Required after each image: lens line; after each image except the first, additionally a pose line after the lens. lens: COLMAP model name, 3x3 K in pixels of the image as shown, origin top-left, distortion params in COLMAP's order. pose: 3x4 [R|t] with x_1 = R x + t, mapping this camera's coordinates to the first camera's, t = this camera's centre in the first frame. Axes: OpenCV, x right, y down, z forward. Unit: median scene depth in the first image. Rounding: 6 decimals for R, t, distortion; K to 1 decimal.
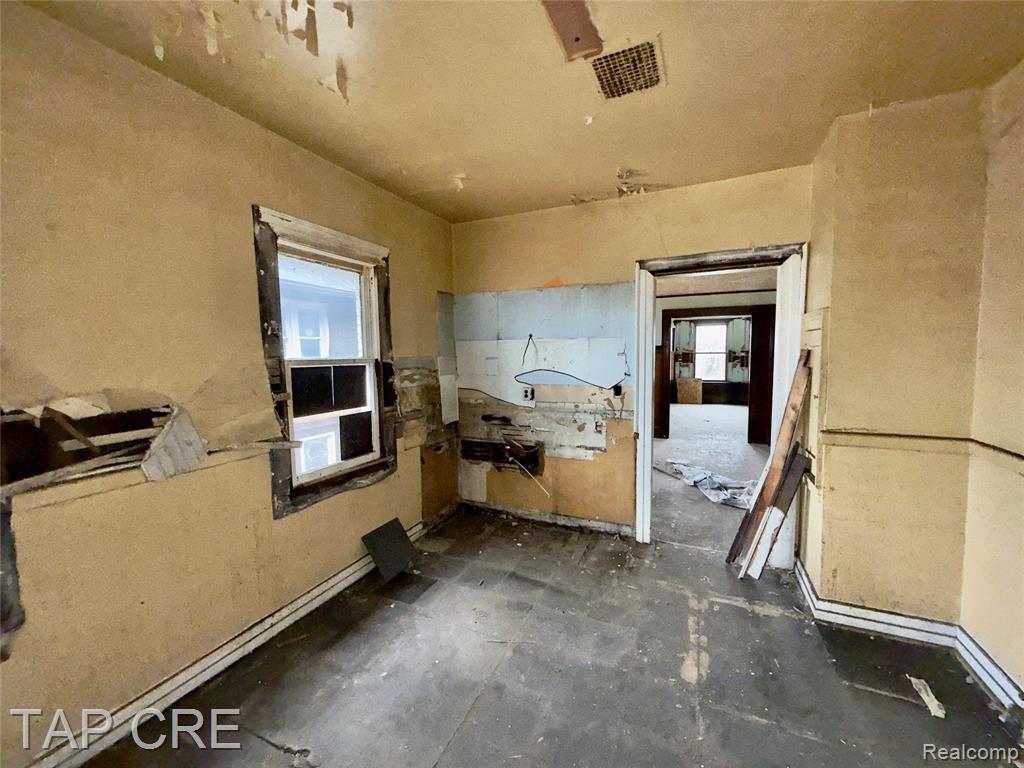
lens RADIAL K [[405.5, 0, 512.0], [0, 405.5, 384.0], [0, 0, 1]] dist [0.000273, -0.000243]
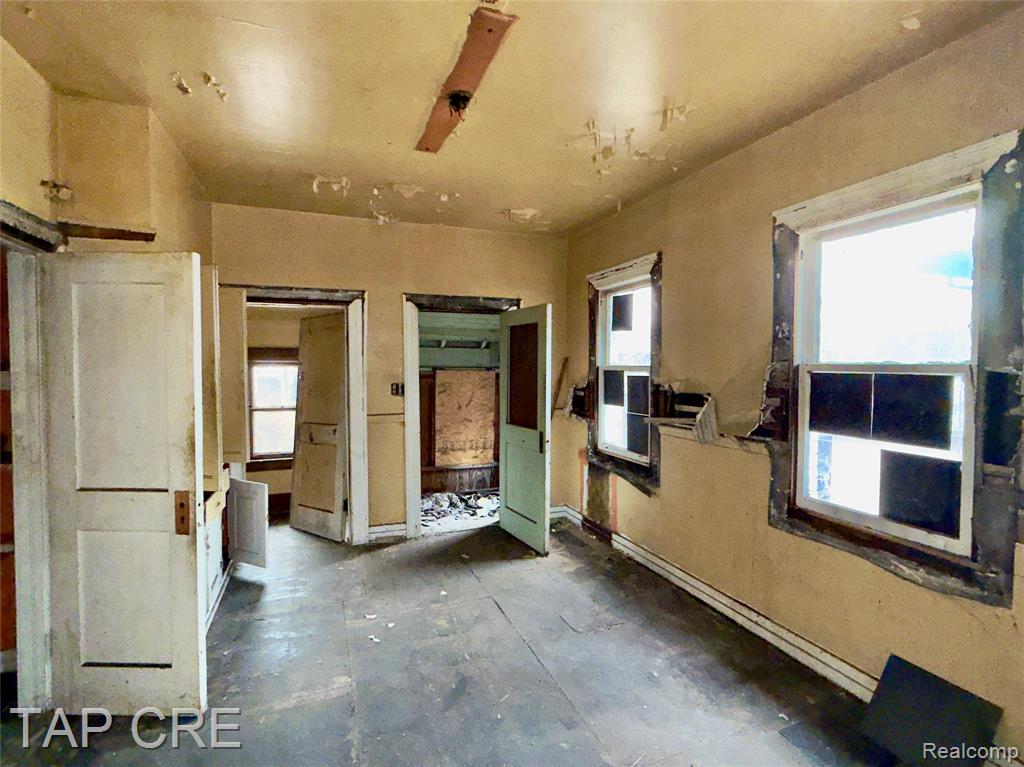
lens RADIAL K [[480.8, 0, 512.0], [0, 480.8, 383.5], [0, 0, 1]] dist [0.001027, 0.000102]
pose [[-0.693517, 0.041513, -0.719243, 0.675114], [-0.044339, 0.993987, 0.100123, -0.096590], [0.719075, 0.101327, -0.687506, 1.316404]]
